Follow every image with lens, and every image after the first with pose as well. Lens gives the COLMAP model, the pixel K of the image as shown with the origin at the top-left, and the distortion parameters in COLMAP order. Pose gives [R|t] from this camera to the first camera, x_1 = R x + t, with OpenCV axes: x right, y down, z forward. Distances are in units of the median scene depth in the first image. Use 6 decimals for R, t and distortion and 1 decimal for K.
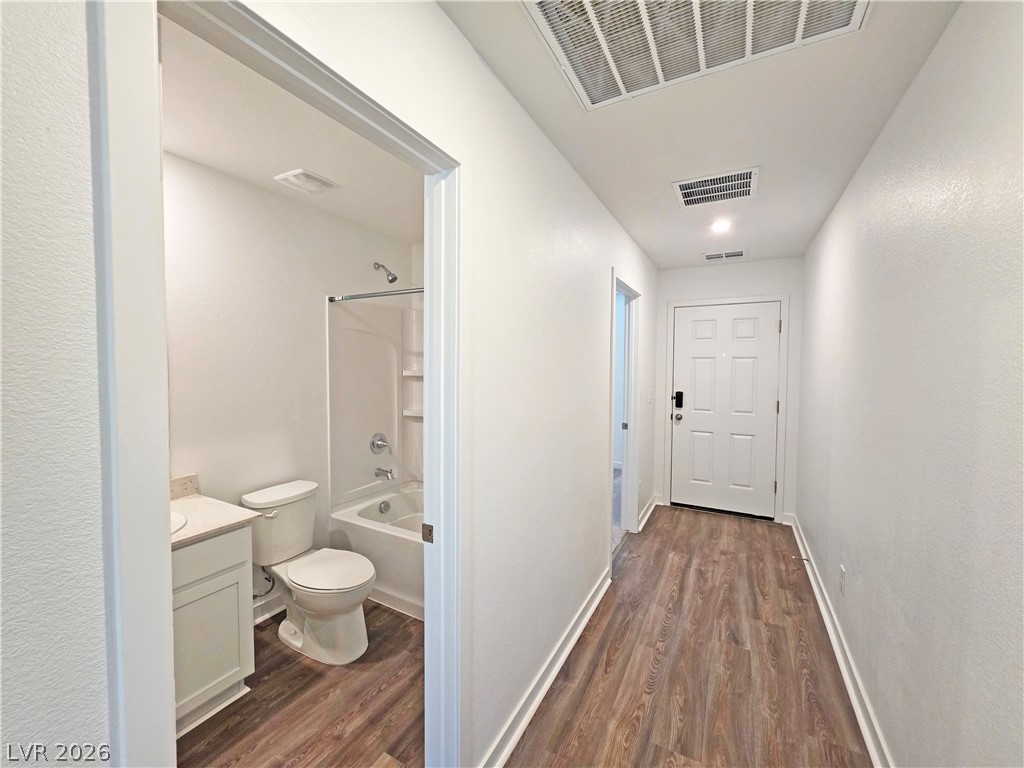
lens RADIAL K [[410.3, 0, 513.7], [0, 410.3, 383.1], [0, 0, 1]] dist [-0.002155, 0.001658]
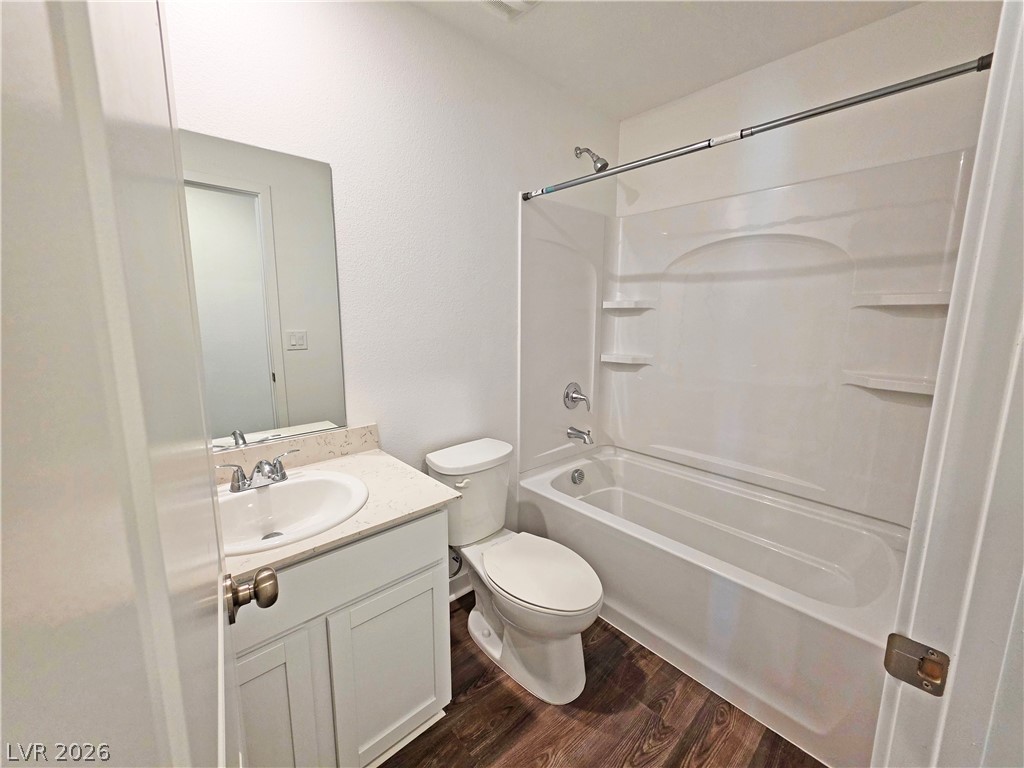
lens RADIAL K [[410.3, 0, 515.5], [0, 410.3, 385.0], [0, 0, 1]] dist [-0.002155, 0.001658]
pose [[0.948681, 0.054108, -0.311570, -0.229702], [-0.015741, 0.992112, 0.124361, 0.038993], [0.315841, -0.113075, 0.942050, 0.288597]]
